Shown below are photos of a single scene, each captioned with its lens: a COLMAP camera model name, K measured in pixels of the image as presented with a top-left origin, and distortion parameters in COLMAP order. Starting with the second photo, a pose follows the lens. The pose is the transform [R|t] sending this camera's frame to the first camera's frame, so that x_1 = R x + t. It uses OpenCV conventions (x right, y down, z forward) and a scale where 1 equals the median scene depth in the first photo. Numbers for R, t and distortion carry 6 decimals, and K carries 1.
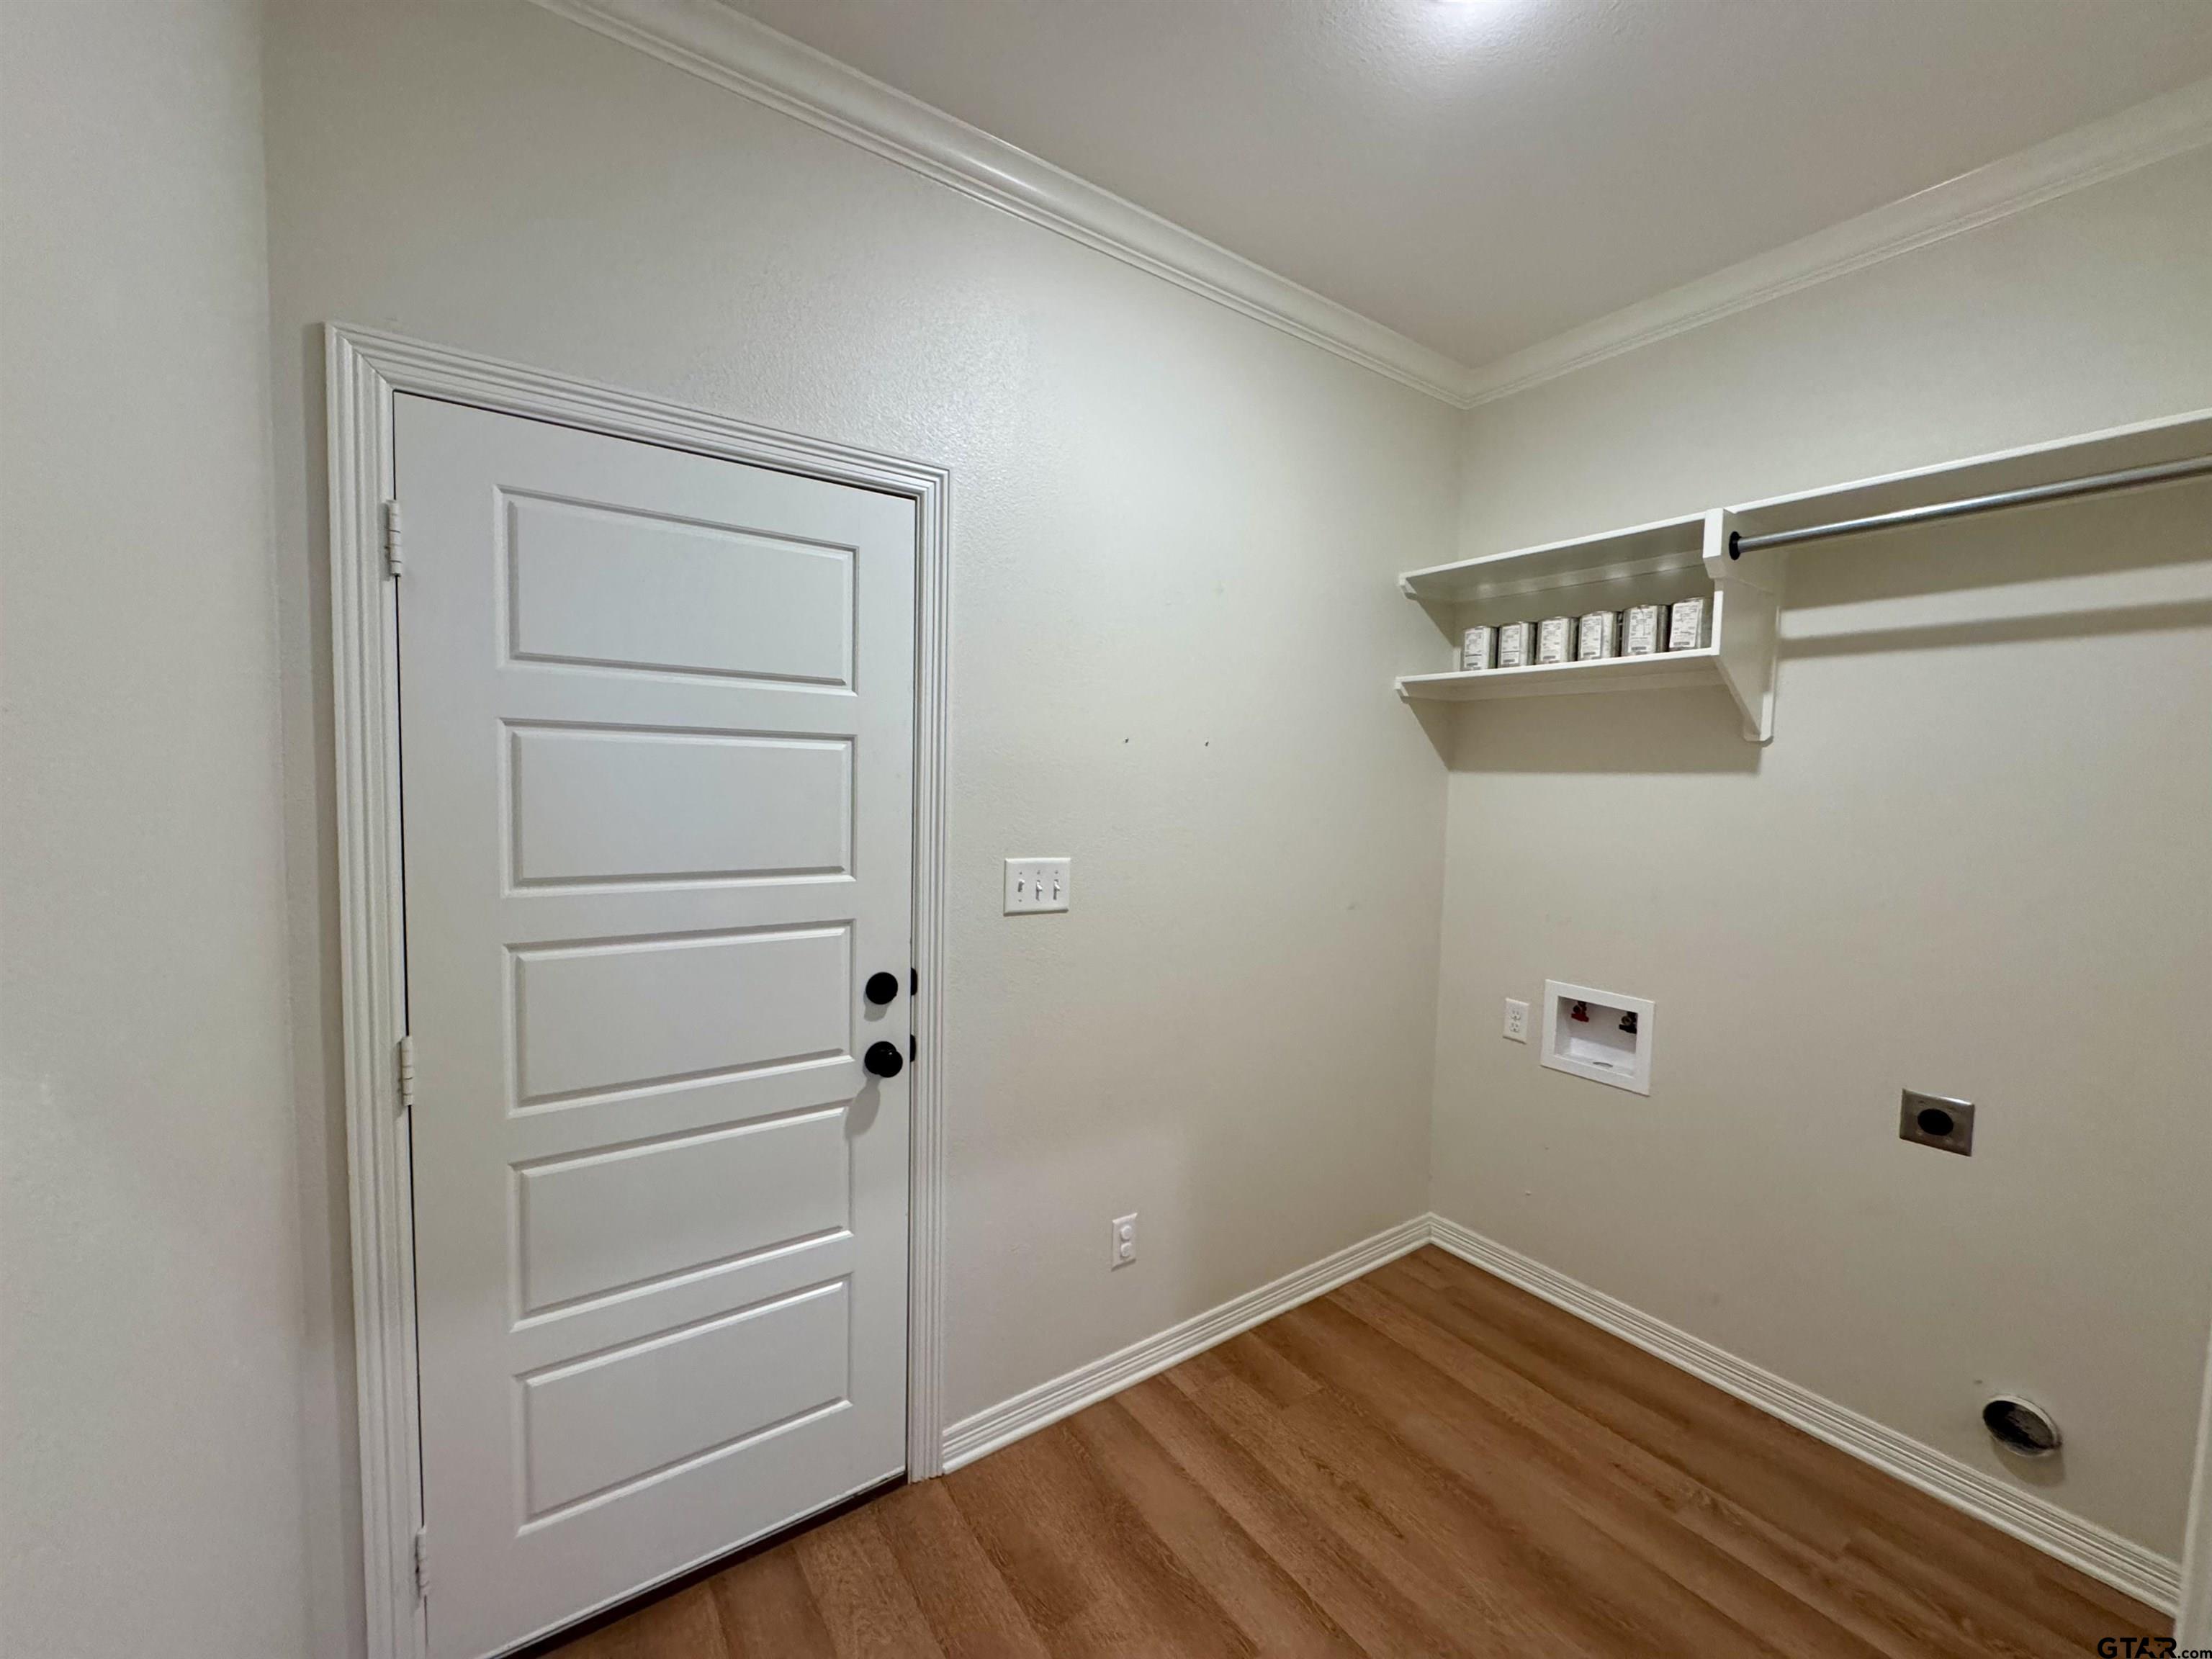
lens RADIAL K [[883.4, 0, 1104.2], [0, 883.4, 832.7], [0, 0, 1]] dist [-0.001381, -0.000203]
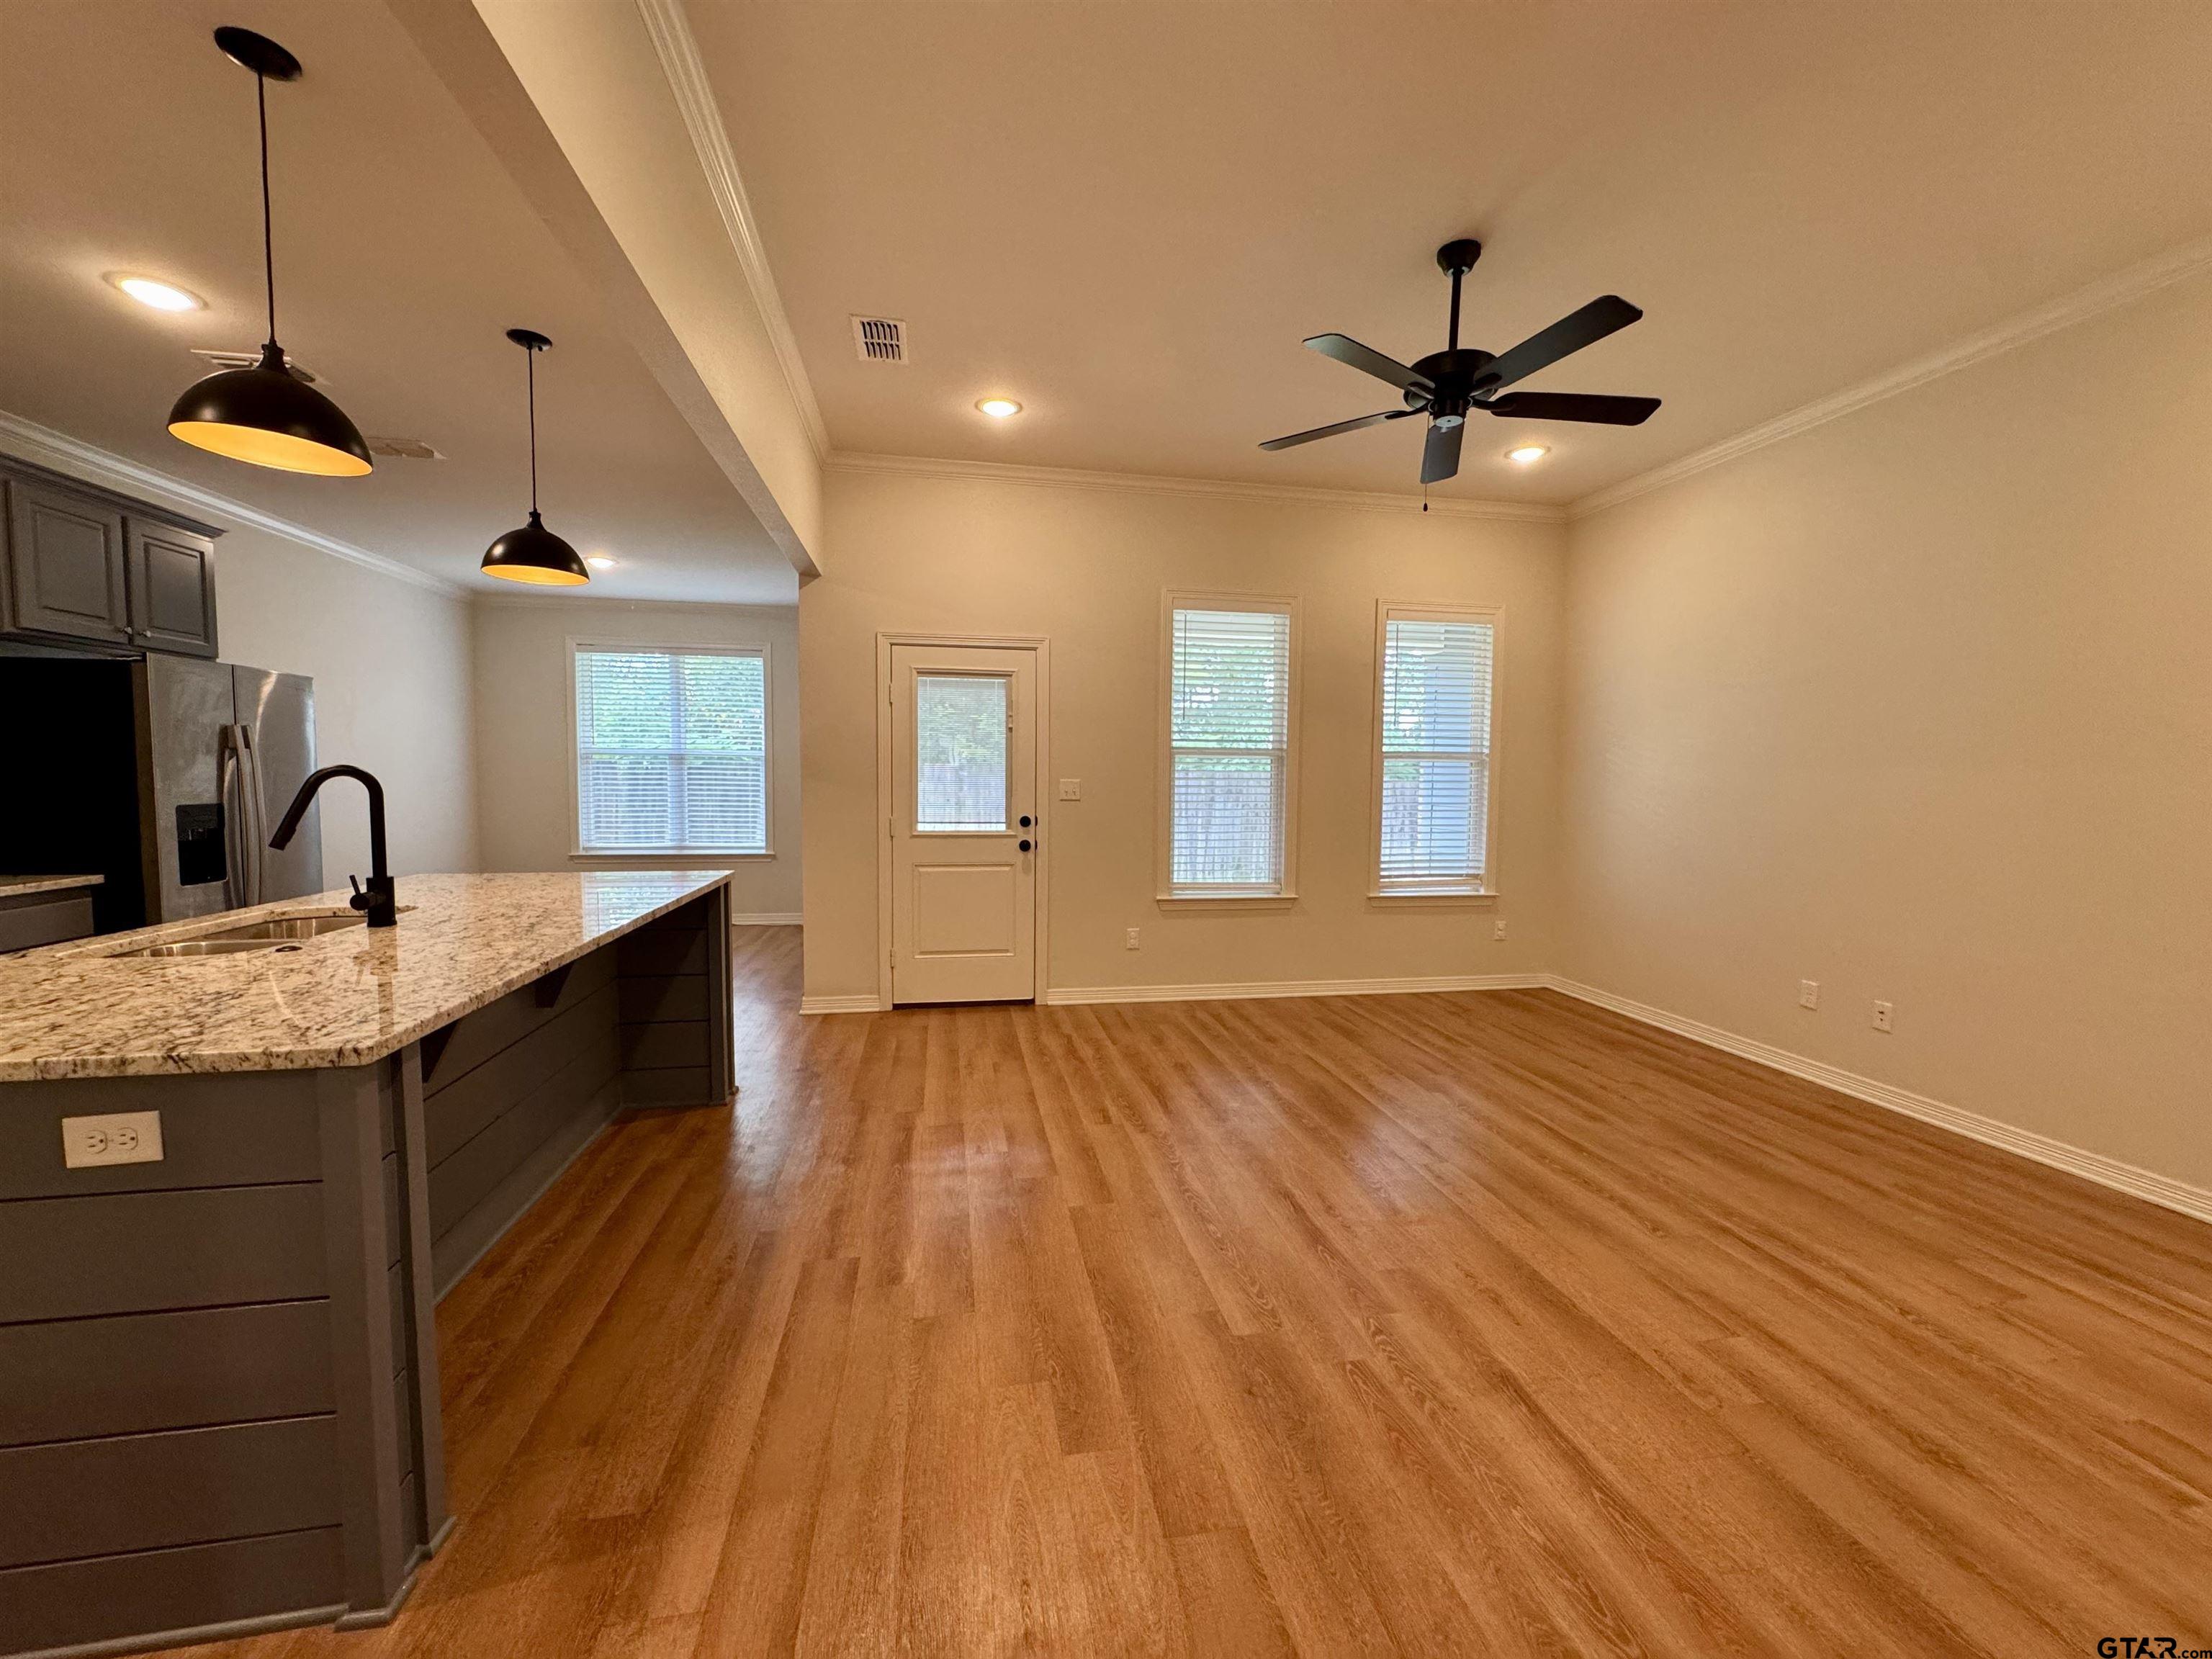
lens RADIAL K [[883.4, 0, 1104.2], [0, 883.4, 832.7], [0, 0, 1]] dist [-0.001381, -0.000203]
pose [[0.909944, 0.016108, -0.414418, 1.169799], [-0.018394, 0.999830, -0.001526, 0.208339], [0.414323, 0.009011, 0.910085, -1.507914]]
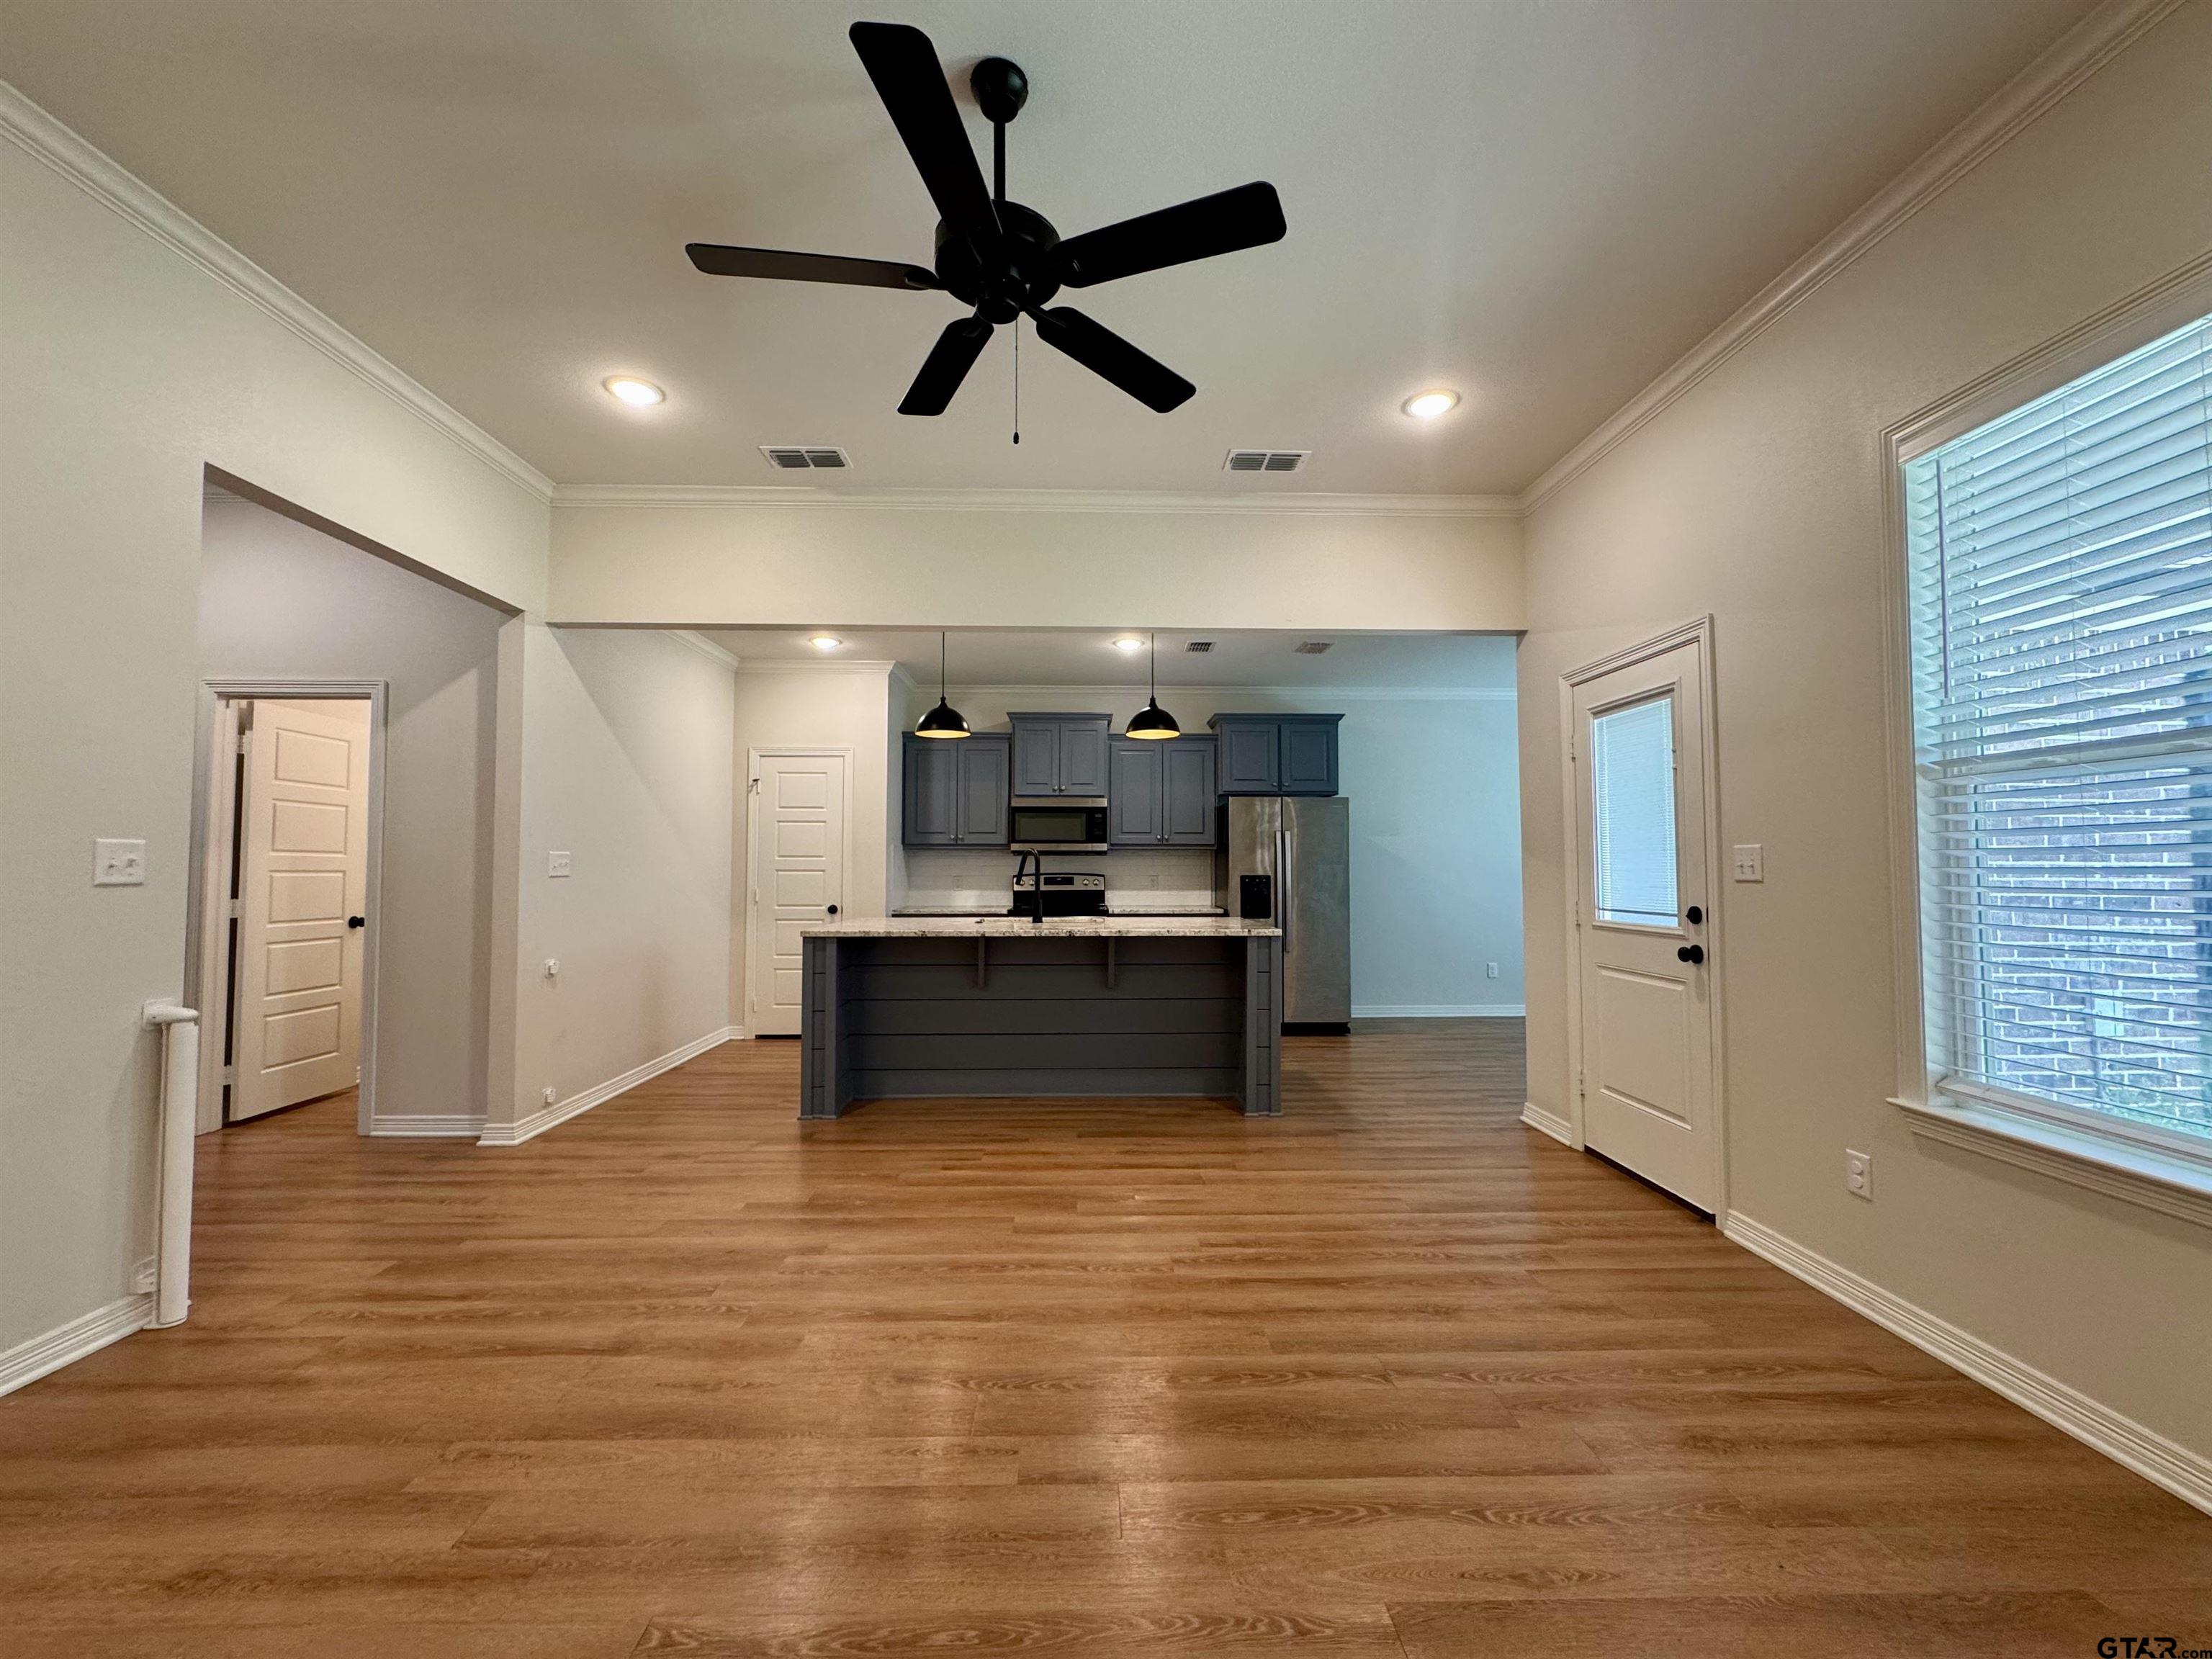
lens RADIAL K [[883.4, 0, 1104.2], [0, 883.4, 832.7], [0, 0, 1]] dist [-0.001381, -0.000203]
pose [[-0.550832, -0.055553, -0.832765, 1.892952], [-0.066168, 0.997548, -0.022779, 0.127505], [0.831989, 0.042555, -0.553158, 0.970396]]
